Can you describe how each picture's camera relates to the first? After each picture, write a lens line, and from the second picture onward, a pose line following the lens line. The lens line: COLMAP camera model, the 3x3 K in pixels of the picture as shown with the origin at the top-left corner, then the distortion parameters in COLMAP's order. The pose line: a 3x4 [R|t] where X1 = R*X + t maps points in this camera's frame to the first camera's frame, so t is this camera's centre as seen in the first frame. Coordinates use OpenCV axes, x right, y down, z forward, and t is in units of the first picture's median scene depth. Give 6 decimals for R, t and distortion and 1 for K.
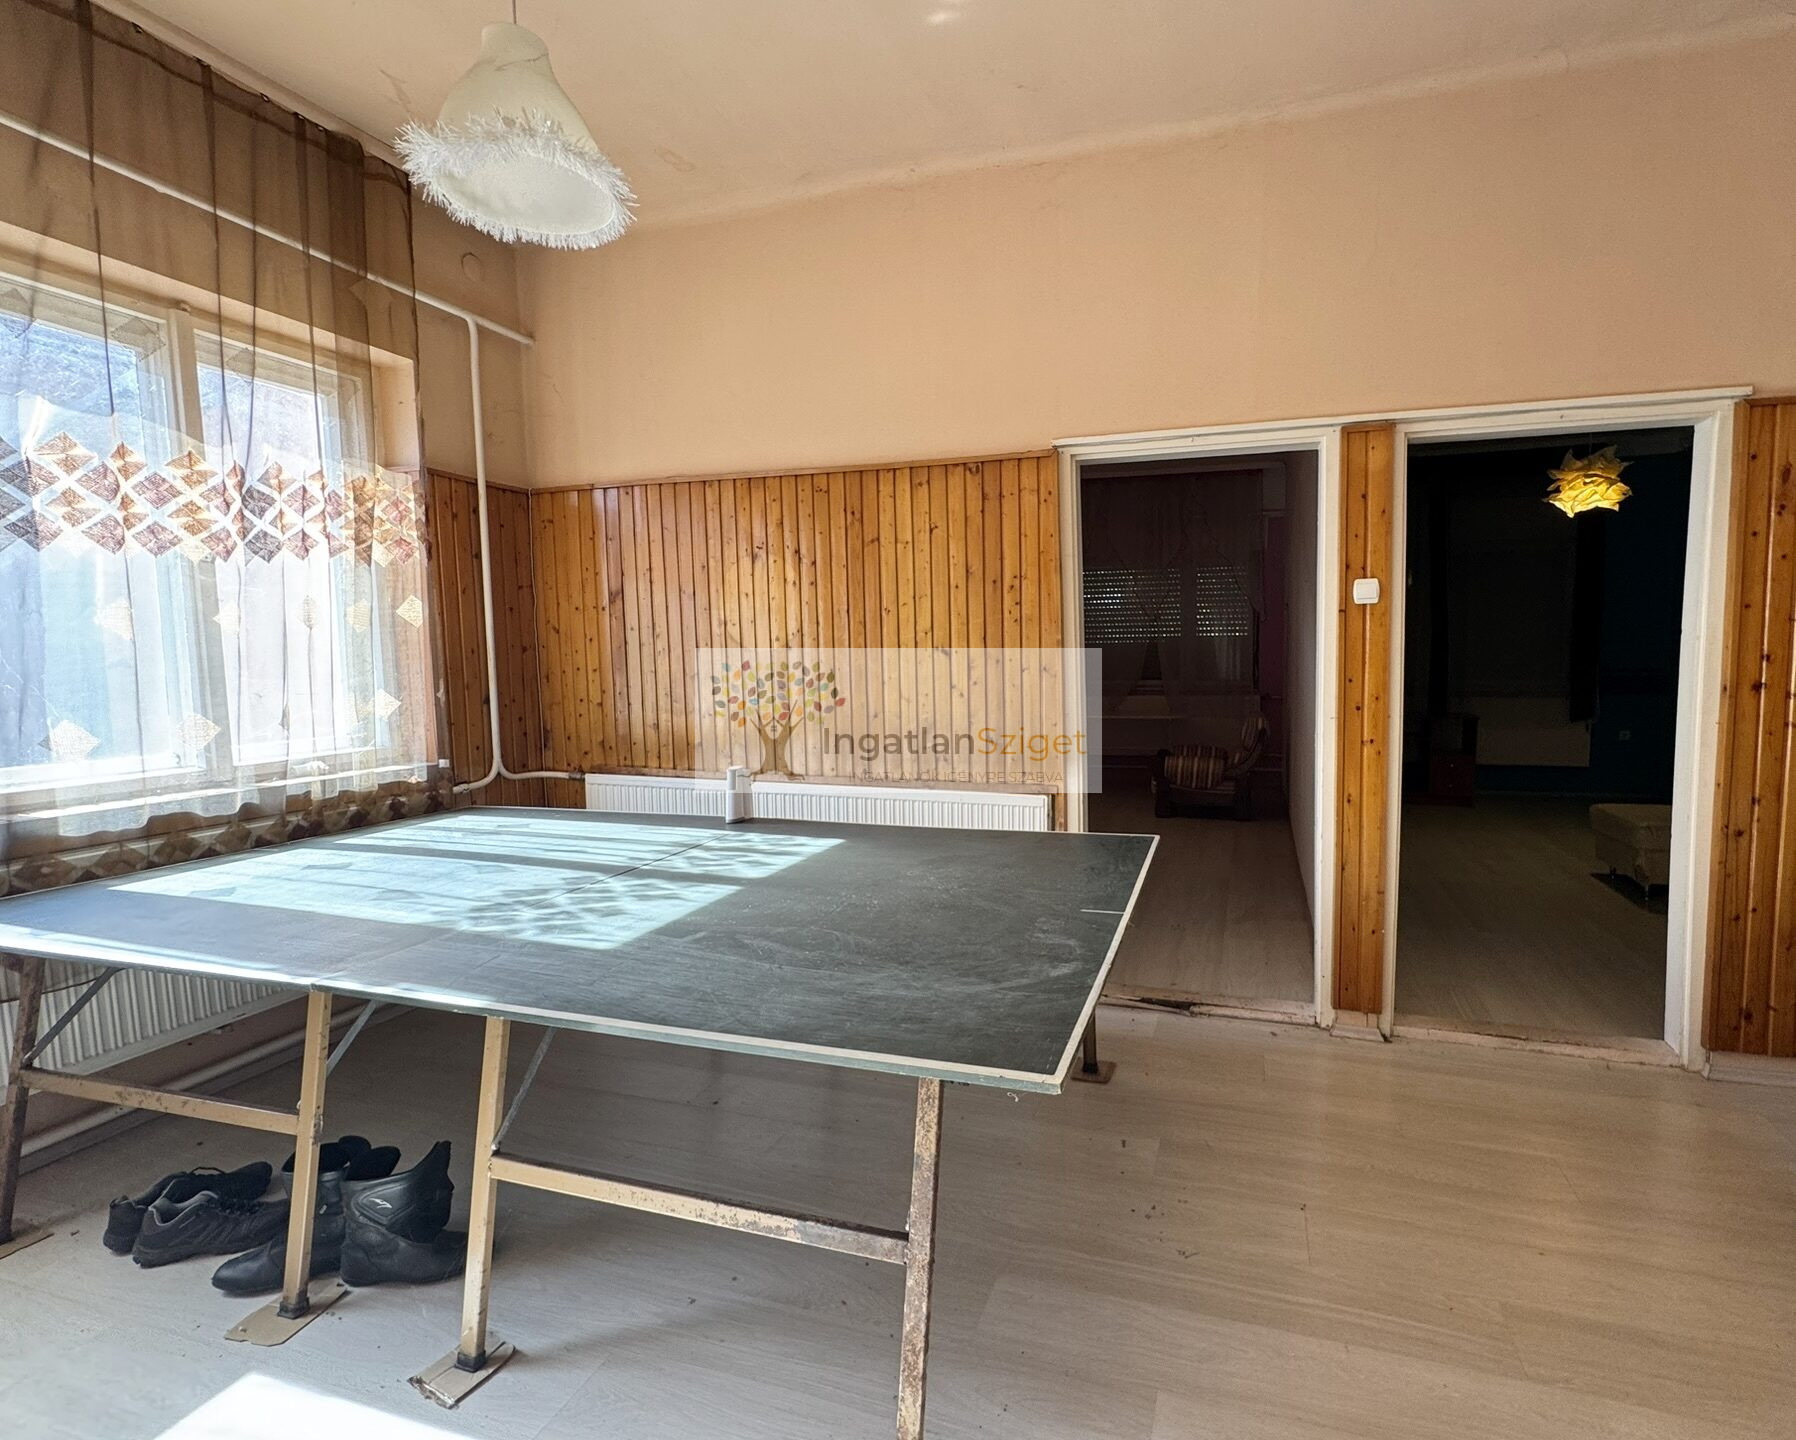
lens RADIAL K [[821.2, 0, 1022.7], [0, 821.2, 716.8], [0, 0, 1]] dist [-0.001360, -0.000474]
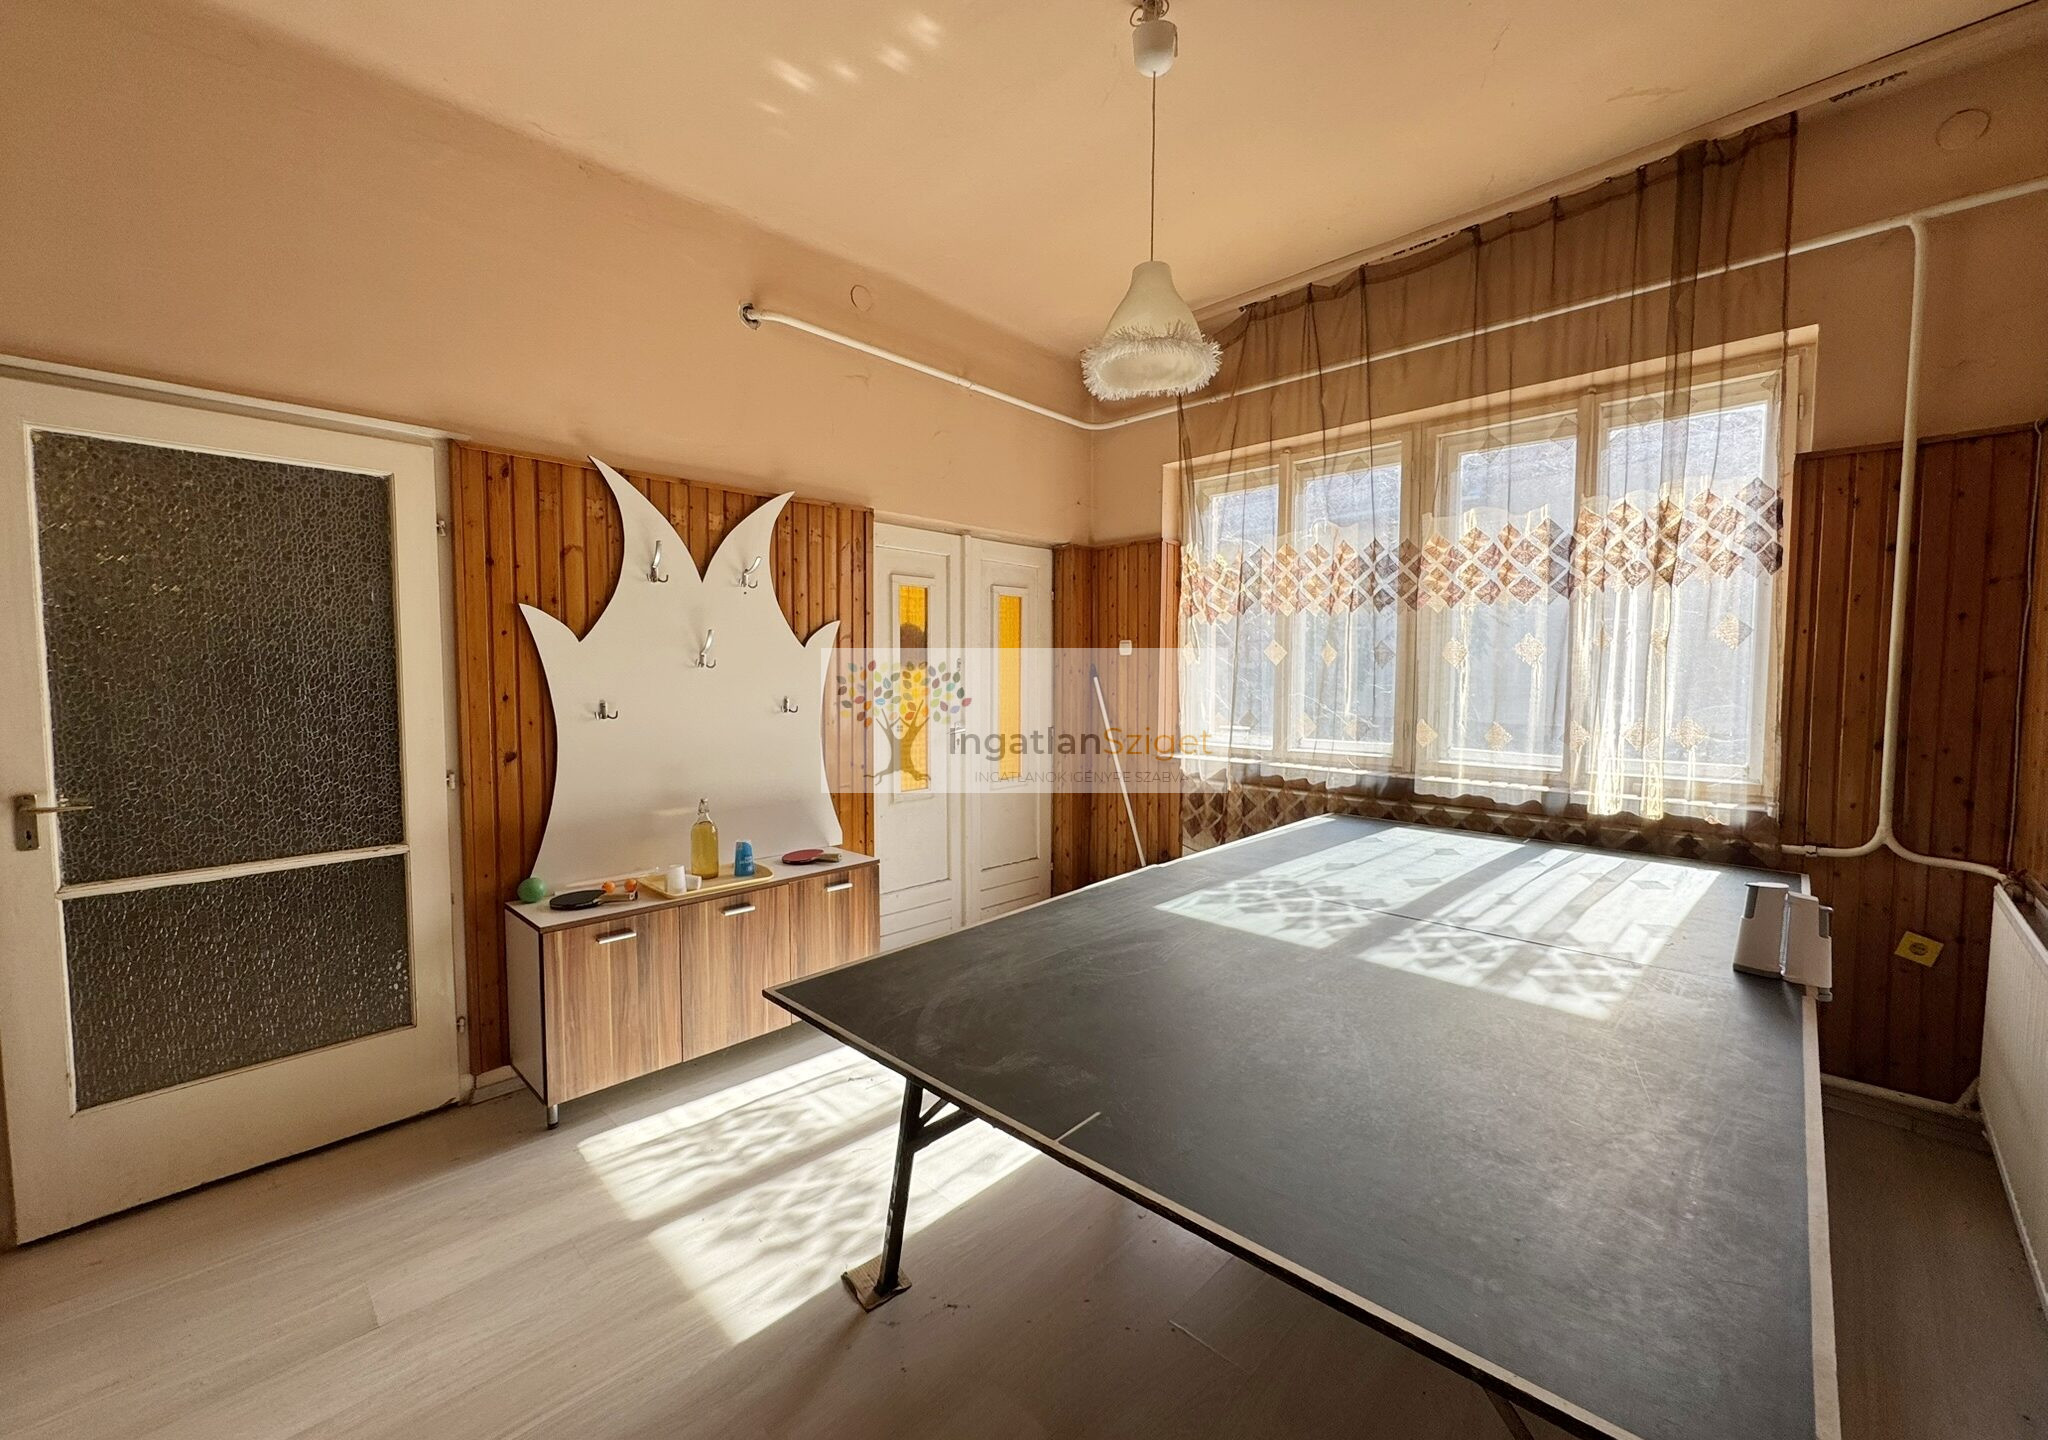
lens RADIAL K [[817.6, 0, 1024.0], [0, 817.6, 720.0], [0, 0, 1]] dist [-0.000334, -0.000021]
pose [[-0.484097, 0.063525, -0.872705, 0.568742], [-0.065022, 0.991992, 0.108276, -0.115204], [0.872595, 0.109161, -0.476090, 1.098829]]
